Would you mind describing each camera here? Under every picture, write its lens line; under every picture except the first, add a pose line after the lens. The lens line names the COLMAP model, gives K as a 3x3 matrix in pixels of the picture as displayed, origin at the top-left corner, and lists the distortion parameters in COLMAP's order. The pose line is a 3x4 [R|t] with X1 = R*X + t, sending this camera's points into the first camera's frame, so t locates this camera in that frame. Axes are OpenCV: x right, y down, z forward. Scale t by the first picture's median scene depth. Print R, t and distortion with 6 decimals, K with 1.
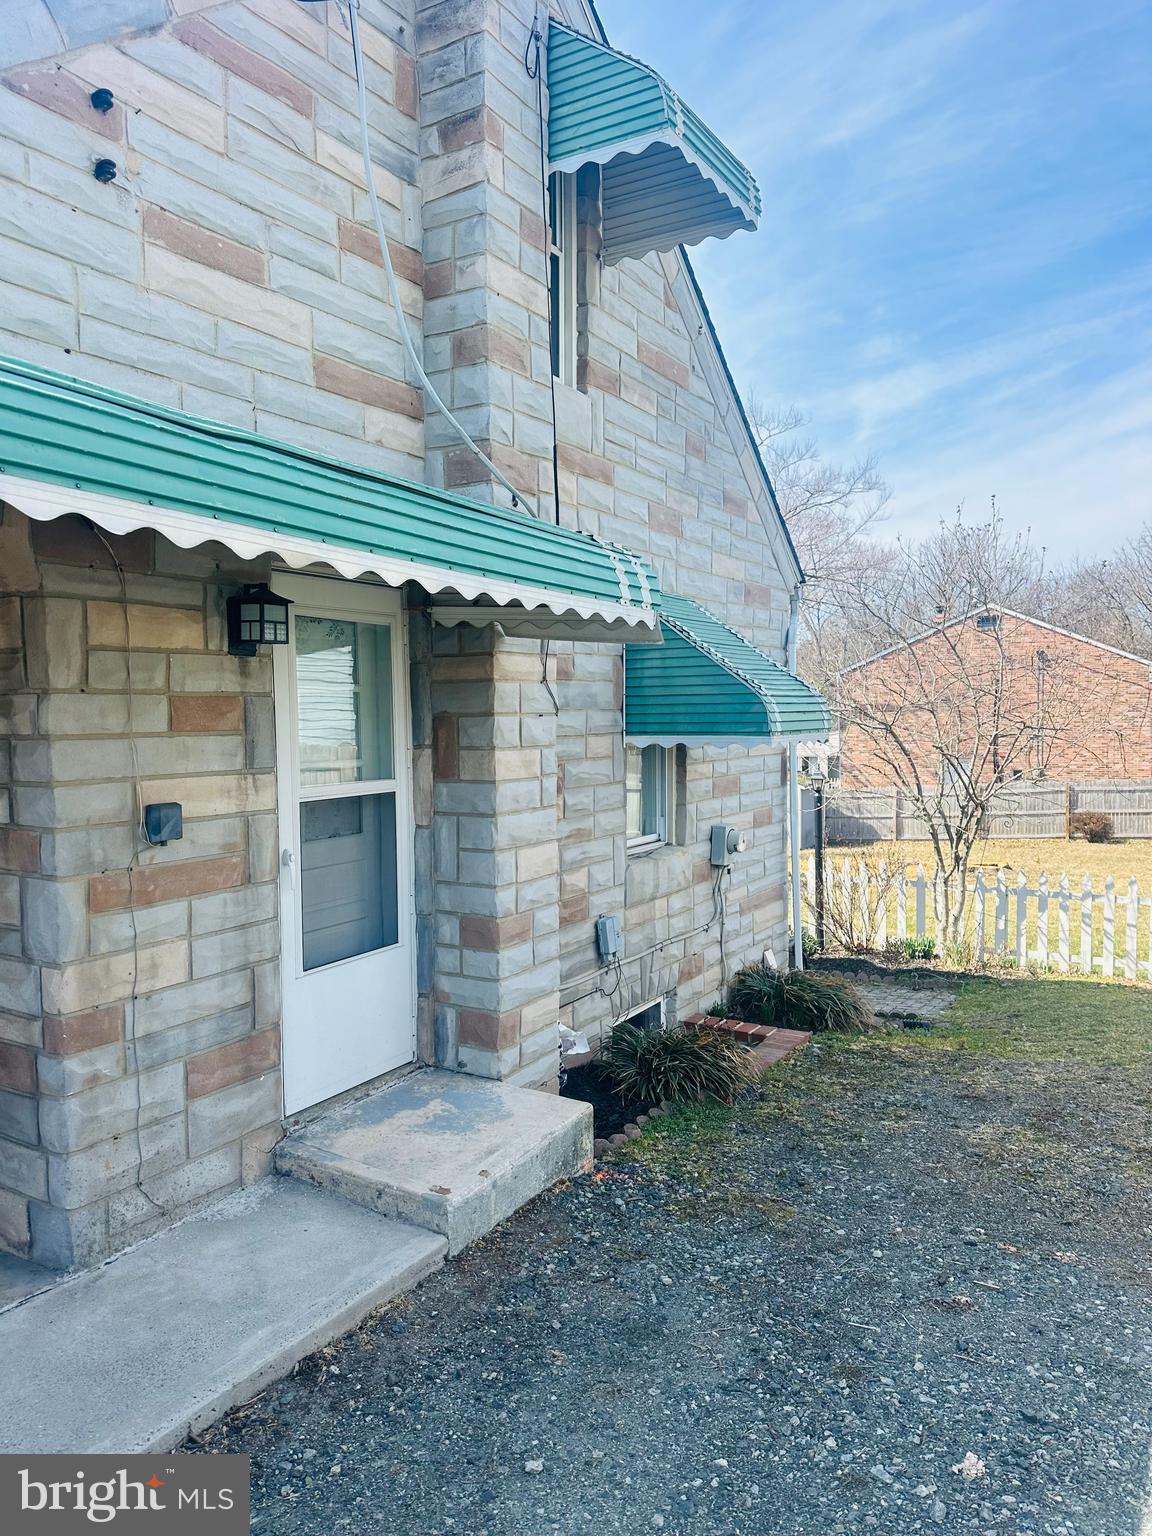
lens RADIAL K [[1073.1, 0, 595.1], [0, 1073.1, 778.7], [0, 0, 1]] dist [0.139822, -0.192236]
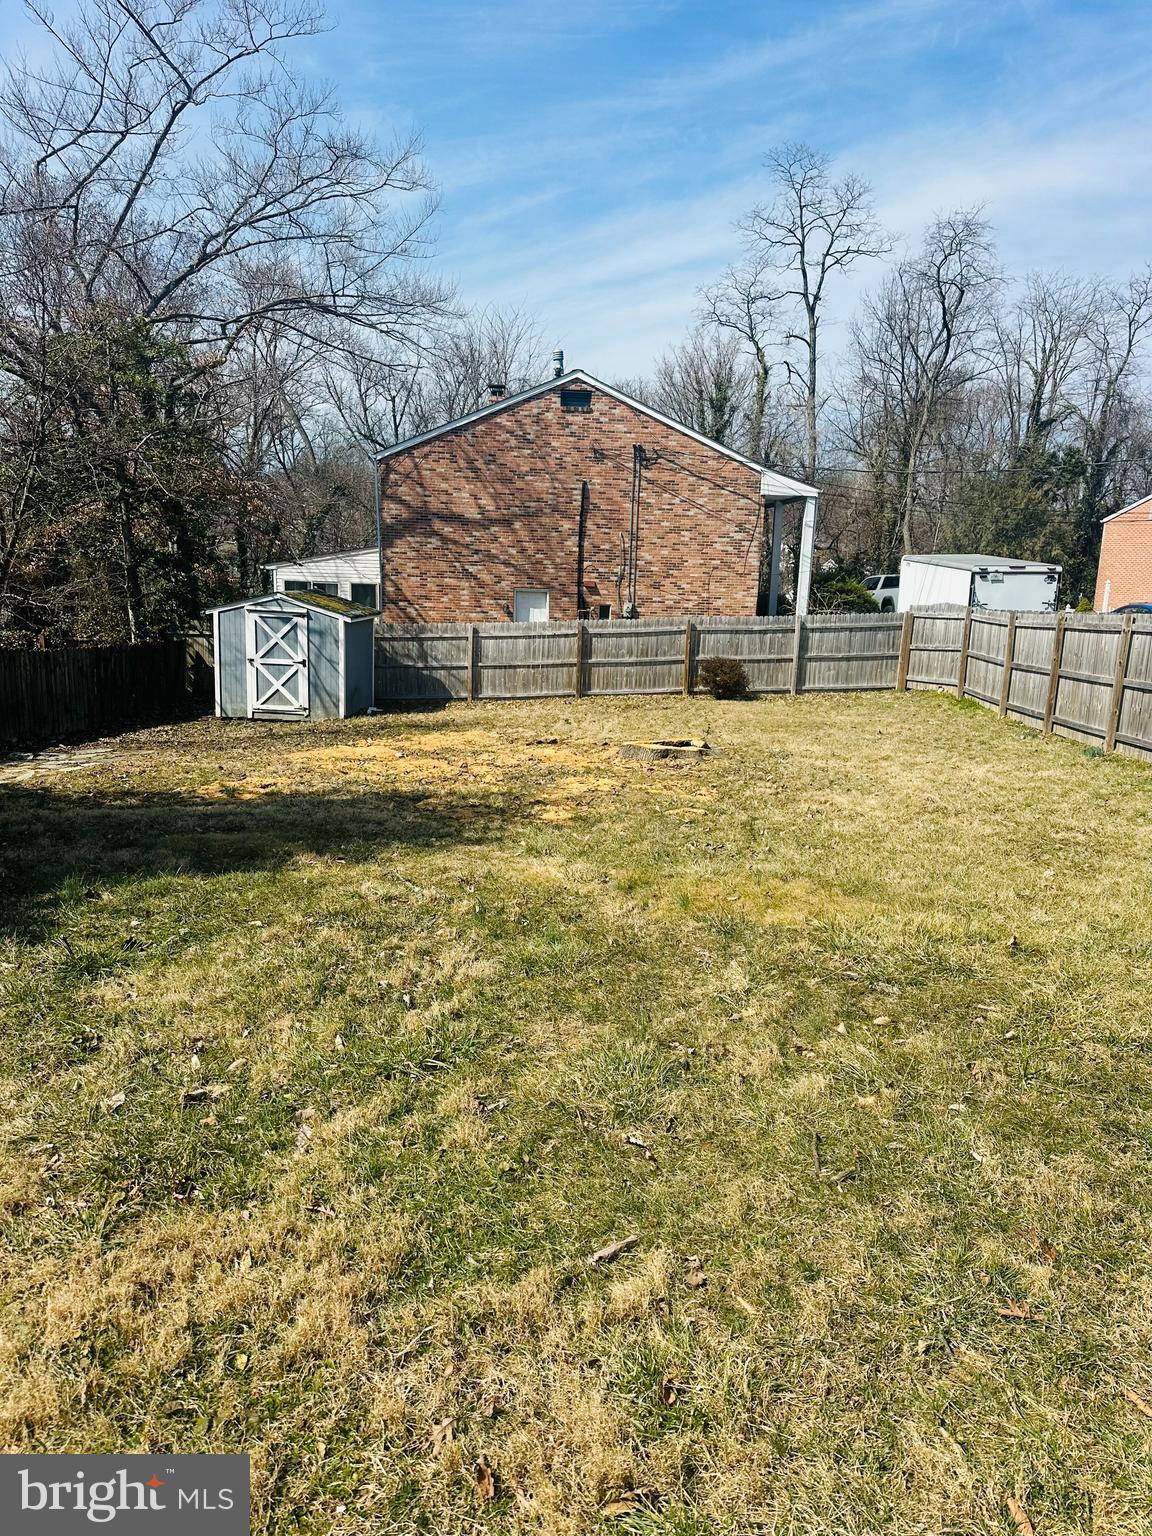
lens RADIAL K [[1073.1, 0, 595.1], [0, 1073.1, 778.7], [0, 0, 1]] dist [0.139822, -0.192236]
pose [[0.895260, -0.048019, 0.442949, 0.035257], [-0.013825, 0.990703, 0.135340, 0.011262], [-0.445330, -0.127288, 0.886272, 0.316507]]
